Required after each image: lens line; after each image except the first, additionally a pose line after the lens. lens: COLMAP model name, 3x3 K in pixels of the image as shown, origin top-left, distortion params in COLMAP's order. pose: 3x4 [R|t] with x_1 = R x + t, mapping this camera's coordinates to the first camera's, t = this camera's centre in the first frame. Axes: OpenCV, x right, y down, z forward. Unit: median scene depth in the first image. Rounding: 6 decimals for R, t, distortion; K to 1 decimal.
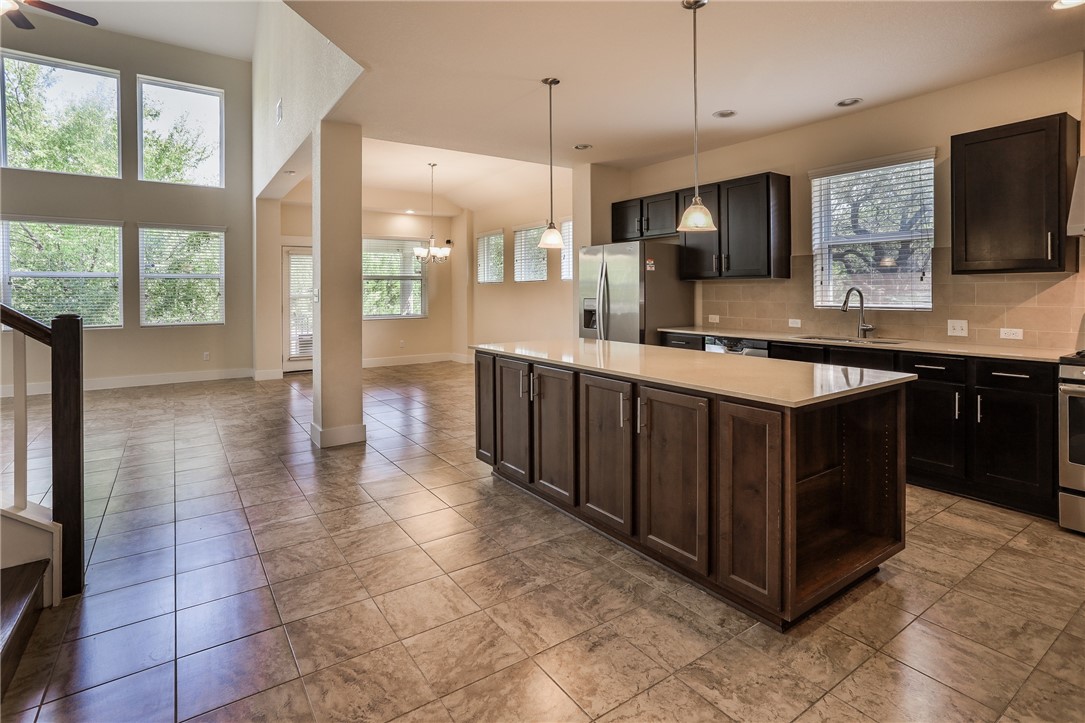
lens RADIAL K [[539.8, 0, 542.4], [0, 539.8, 300.8], [0, 0, 1]] dist [-0.046786, 0.021959]
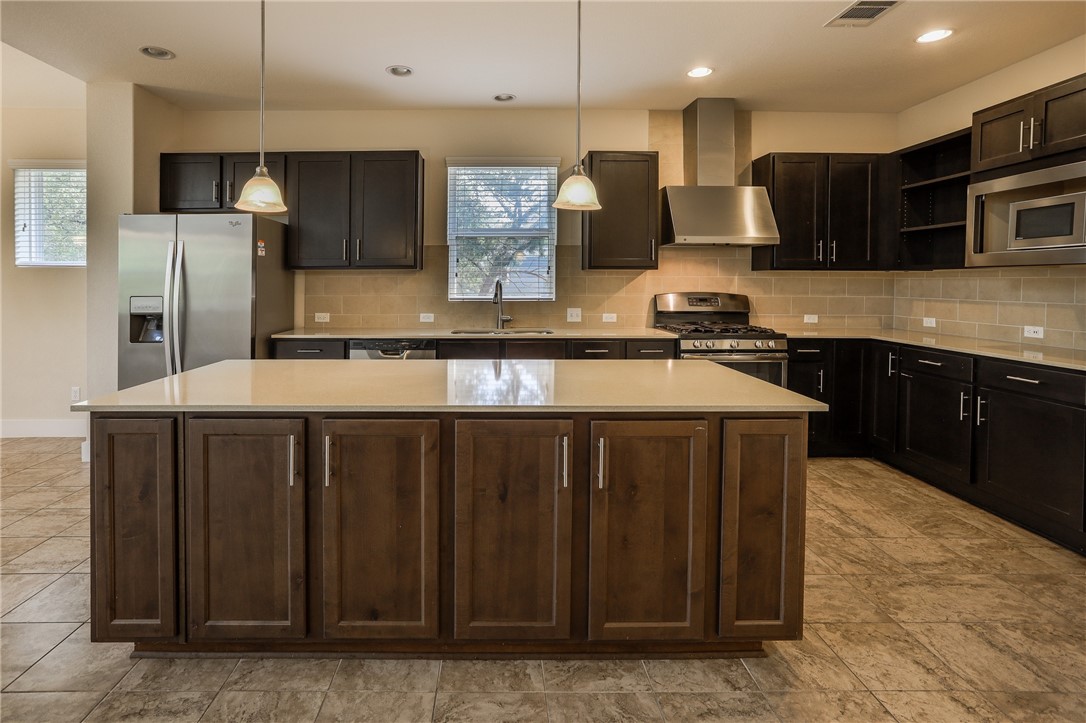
lens RADIAL K [[548.3, 0, 501.5], [0, 548.3, 293.1], [0, 0, 1]] dist [-0.028109, 0.012395]
pose [[0.571459, -0.016575, 0.820463, -0.271936], [0.014604, 0.999843, 0.010027, -0.010749], [-0.820500, 0.006252, 0.571612, 0.395880]]
